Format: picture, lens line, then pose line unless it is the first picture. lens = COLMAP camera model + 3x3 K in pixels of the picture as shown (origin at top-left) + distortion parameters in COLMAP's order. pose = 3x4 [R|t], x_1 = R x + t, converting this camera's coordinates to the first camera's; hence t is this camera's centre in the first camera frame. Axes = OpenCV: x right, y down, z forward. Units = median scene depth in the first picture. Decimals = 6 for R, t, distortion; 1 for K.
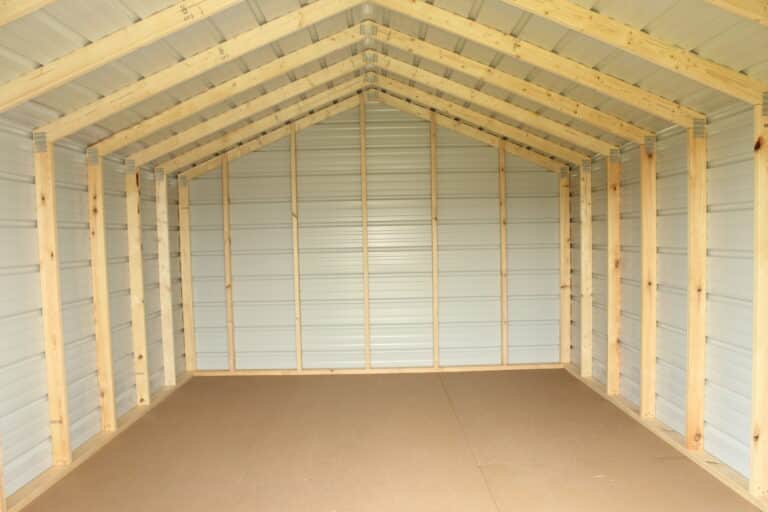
lens RADIAL K [[638.0, 0, 387.5], [0, 638.0, 270.6], [0, 0, 1]] dist [-0.107247, 0.014369]
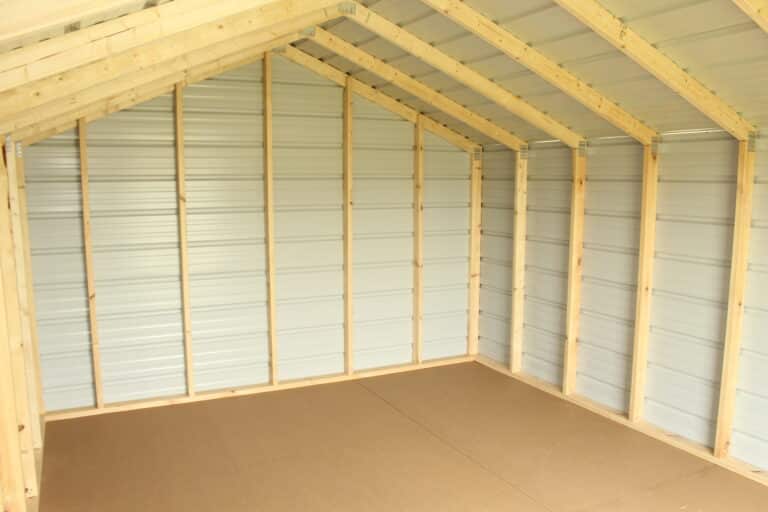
lens RADIAL K [[638.0, 0, 387.5], [0, 638.0, 270.6], [0, 0, 1]] dist [-0.107247, 0.014369]
pose [[0.898137, -0.040094, 0.437883, -0.309660], [0.003717, 0.996491, 0.083618, -0.075197], [-0.439699, -0.073473, 0.895135, 0.250380]]
